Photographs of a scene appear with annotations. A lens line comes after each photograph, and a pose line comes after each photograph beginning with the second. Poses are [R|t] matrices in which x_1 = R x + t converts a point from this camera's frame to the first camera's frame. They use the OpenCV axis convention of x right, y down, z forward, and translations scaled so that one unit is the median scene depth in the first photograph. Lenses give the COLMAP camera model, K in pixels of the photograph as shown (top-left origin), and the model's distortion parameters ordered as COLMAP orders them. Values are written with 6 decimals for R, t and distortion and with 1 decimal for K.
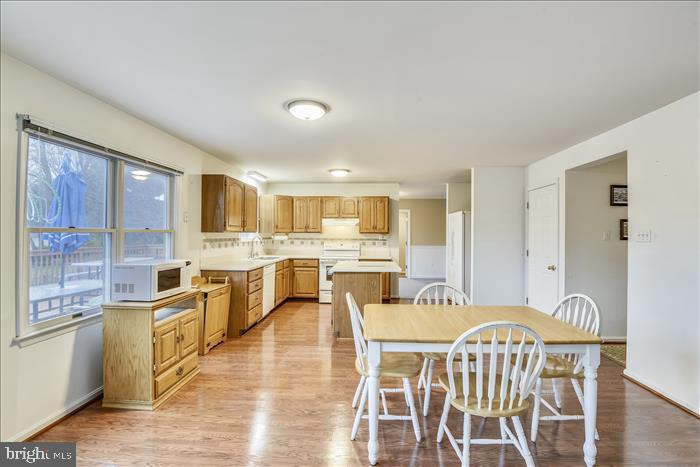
lens RADIAL K [[329.0, 0, 352.4], [0, 329.0, 233.7], [0, 0, 1]] dist [0.000922, -0.001017]
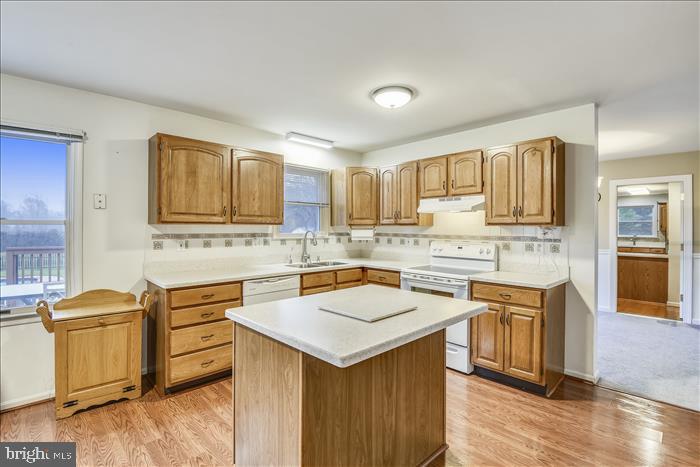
lens RADIAL K [[329.0, 0, 348.9], [0, 329.0, 229.3], [0, 0, 1]] dist [0.000922, -0.001017]
pose [[0.730794, -0.001838, -0.682596, 0.203995], [0.000916, 0.999998, -0.001712, 0.005318], [0.682598, 0.000626, 0.730794, 0.508181]]
